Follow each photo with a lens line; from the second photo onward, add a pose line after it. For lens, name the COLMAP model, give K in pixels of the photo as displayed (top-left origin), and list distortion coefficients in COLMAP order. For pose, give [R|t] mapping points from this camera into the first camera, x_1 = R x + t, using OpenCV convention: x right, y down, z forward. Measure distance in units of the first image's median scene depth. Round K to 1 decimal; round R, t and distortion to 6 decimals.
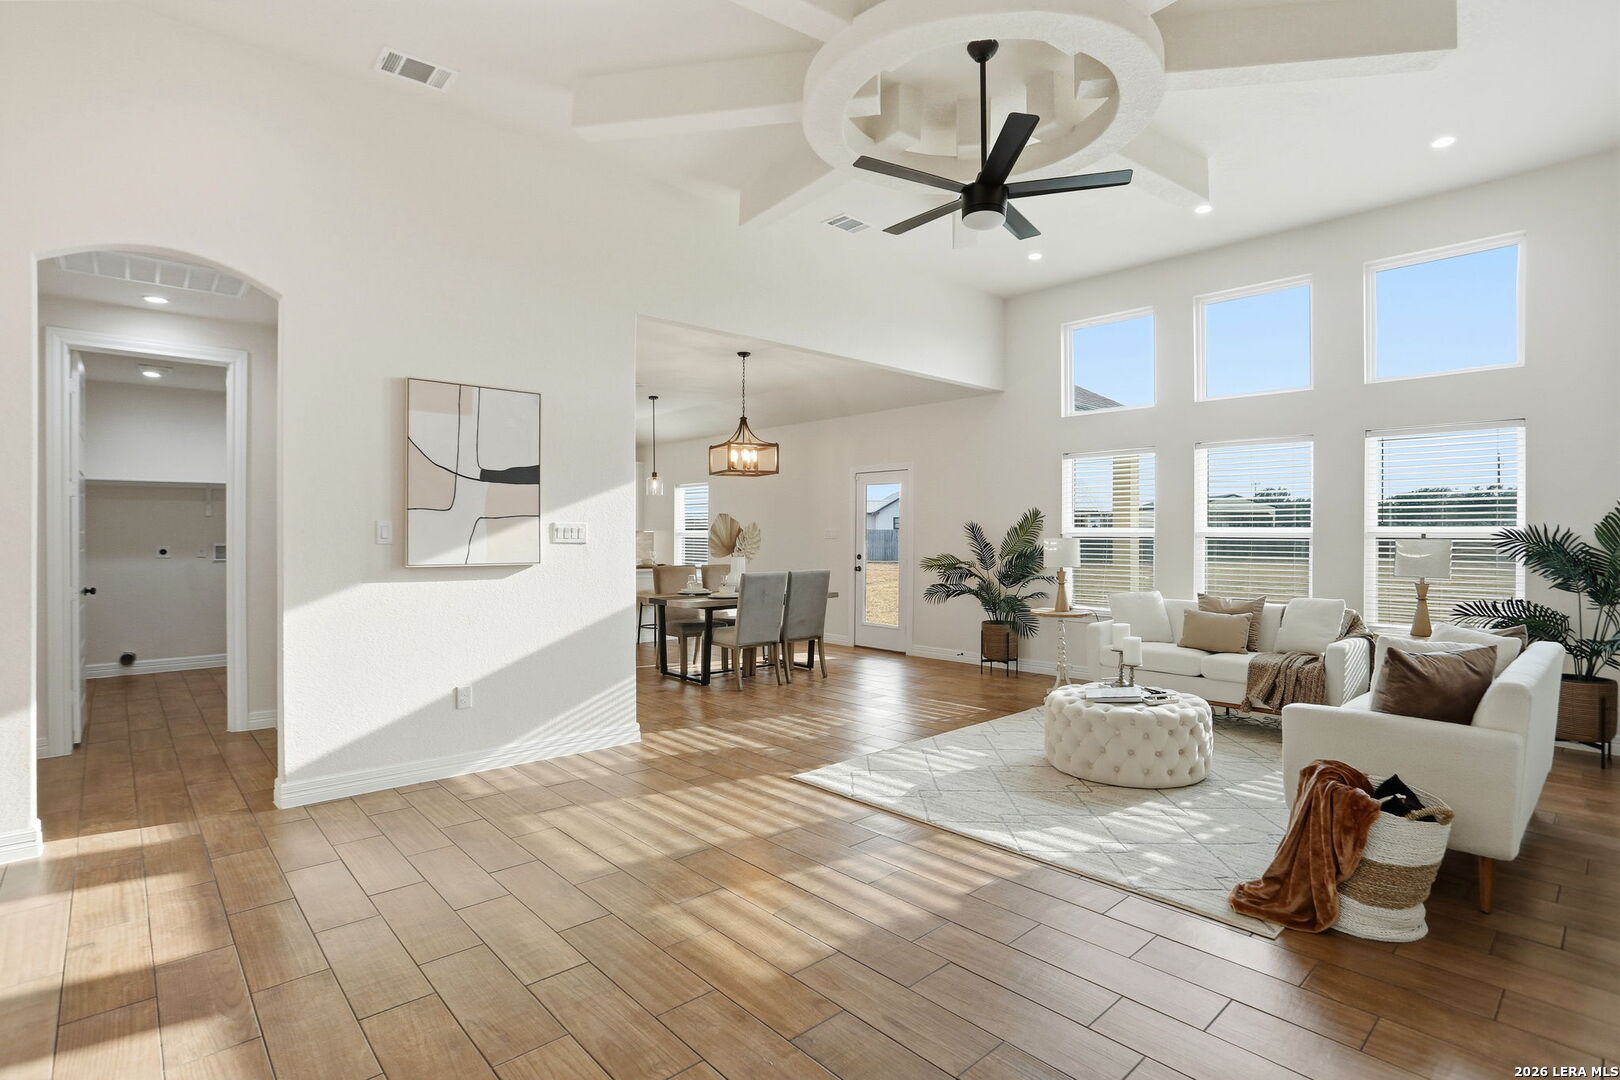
lens RADIAL K [[788.2, 0, 809.6], [0, 788.2, 532.4], [0, 0, 1]] dist [-0.044784, 0.009138]
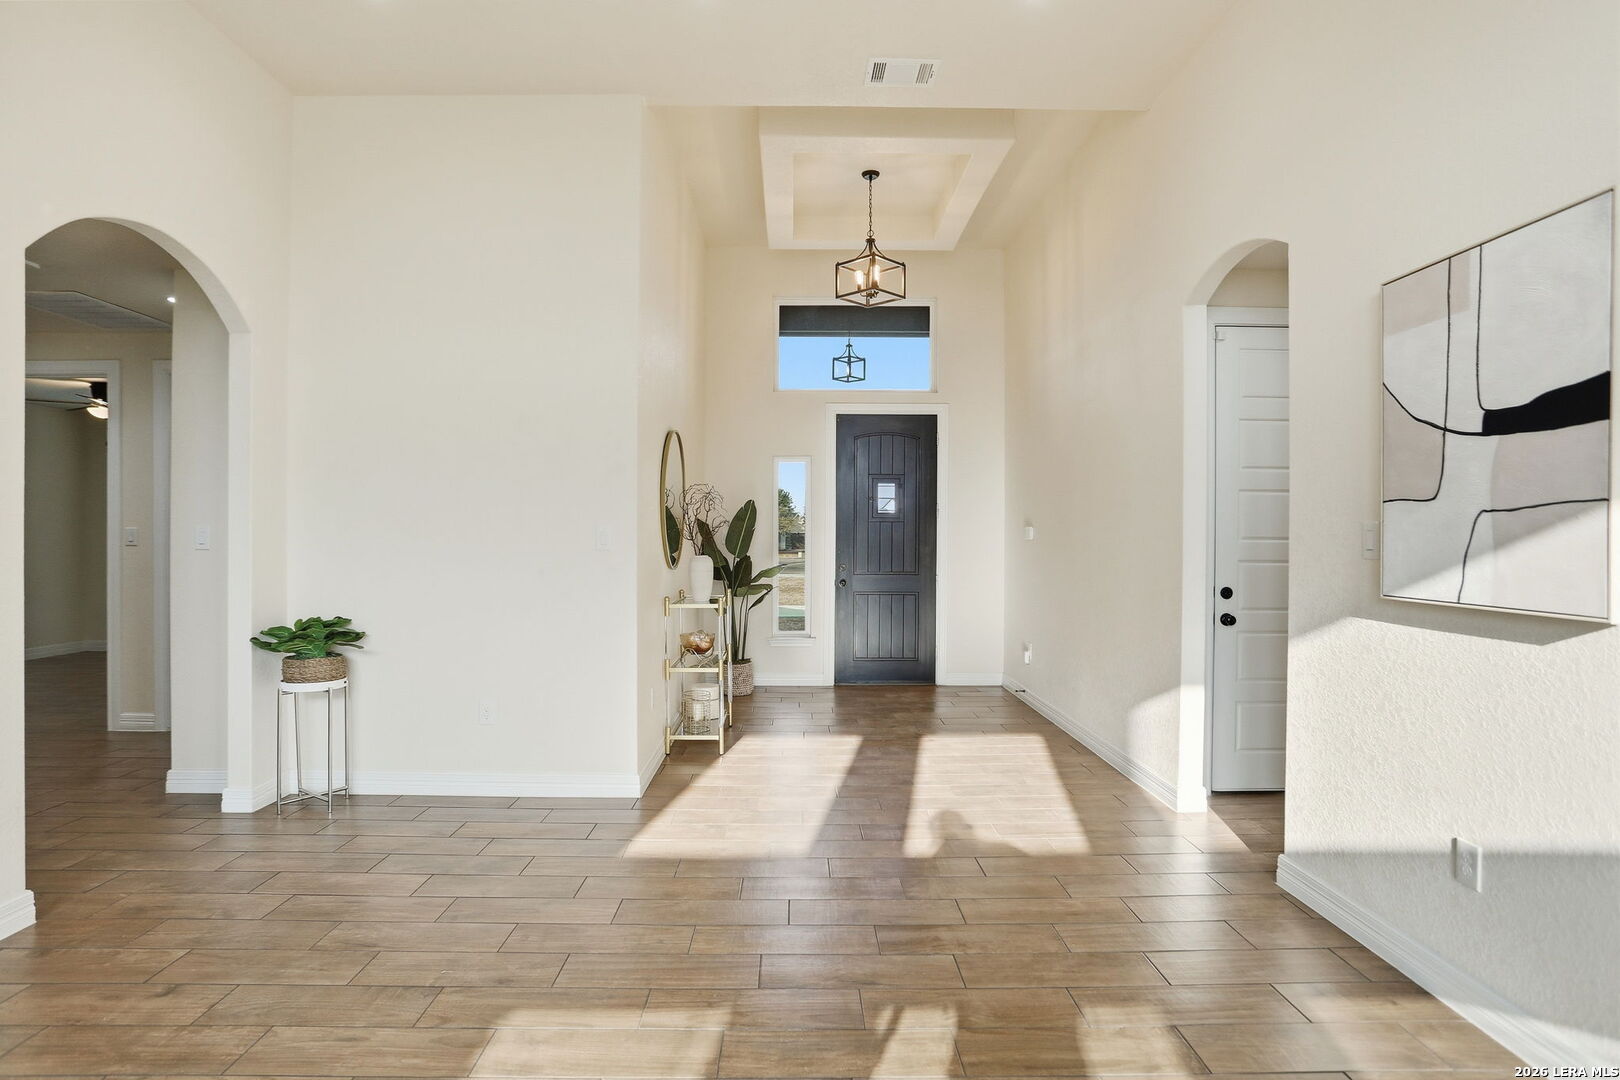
lens RADIAL K [[866.7, 0, 811.3], [0, 866.7, 540.0], [0, 0, 1]] dist [-0.019065, 0.002666]
pose [[-0.659946, -0.013181, -0.751198, 0.260897], [-0.037356, 0.999185, 0.015285, 0.007060], [0.750384, 0.038149, -0.659900, 1.047885]]
